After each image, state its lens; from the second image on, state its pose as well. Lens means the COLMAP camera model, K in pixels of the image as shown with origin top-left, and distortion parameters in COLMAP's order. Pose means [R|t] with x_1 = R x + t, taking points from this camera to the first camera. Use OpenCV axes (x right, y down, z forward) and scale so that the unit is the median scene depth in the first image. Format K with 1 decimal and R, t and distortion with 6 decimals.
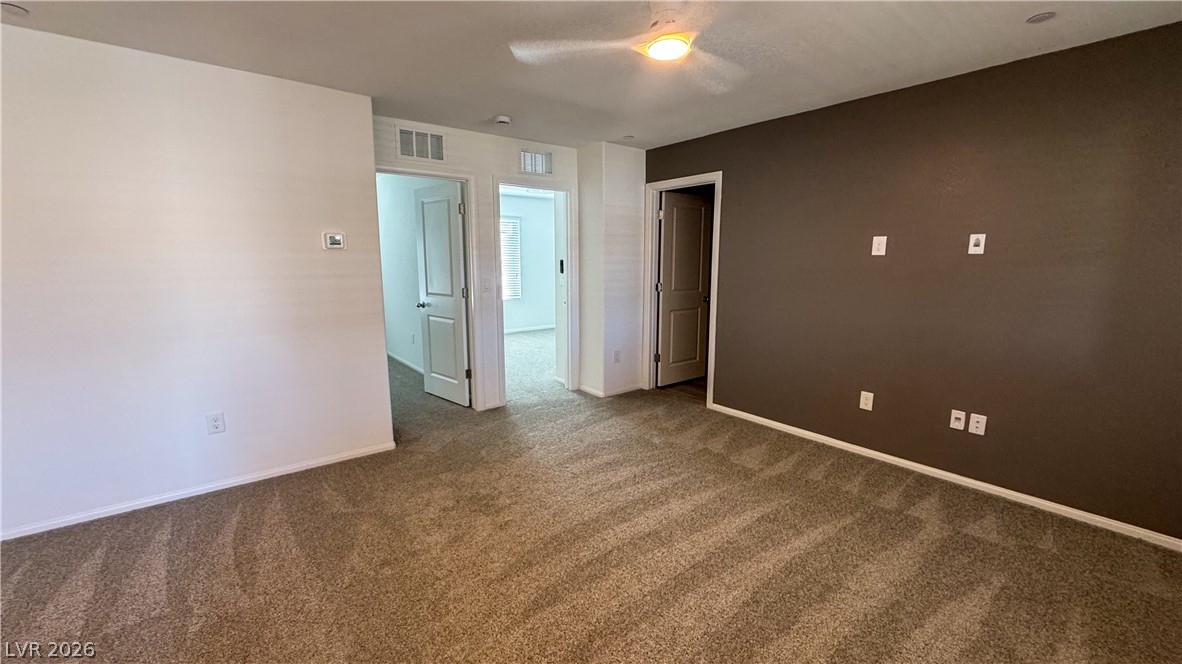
lens RADIAL K [[473.2, 0, 592.1], [0, 473.2, 328.5], [0, 0, 1]] dist [-0.002741, 0.000186]
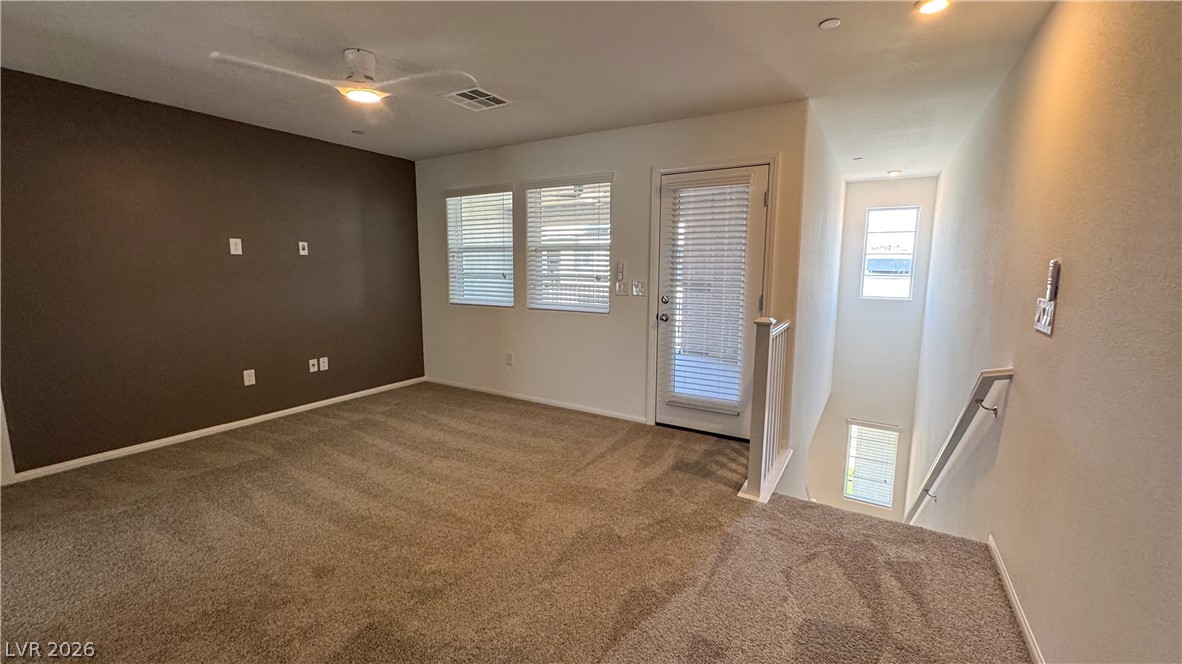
lens RADIAL K [[473.2, 0, 592.1], [0, 473.2, 328.5], [0, 0, 1]] dist [-0.002741, 0.000186]
pose [[-0.339806, -0.128046, 0.931738, -0.959594], [0.137353, 0.973310, 0.183852, -0.080016], [-0.930412, 0.190451, -0.313149, 0.662188]]
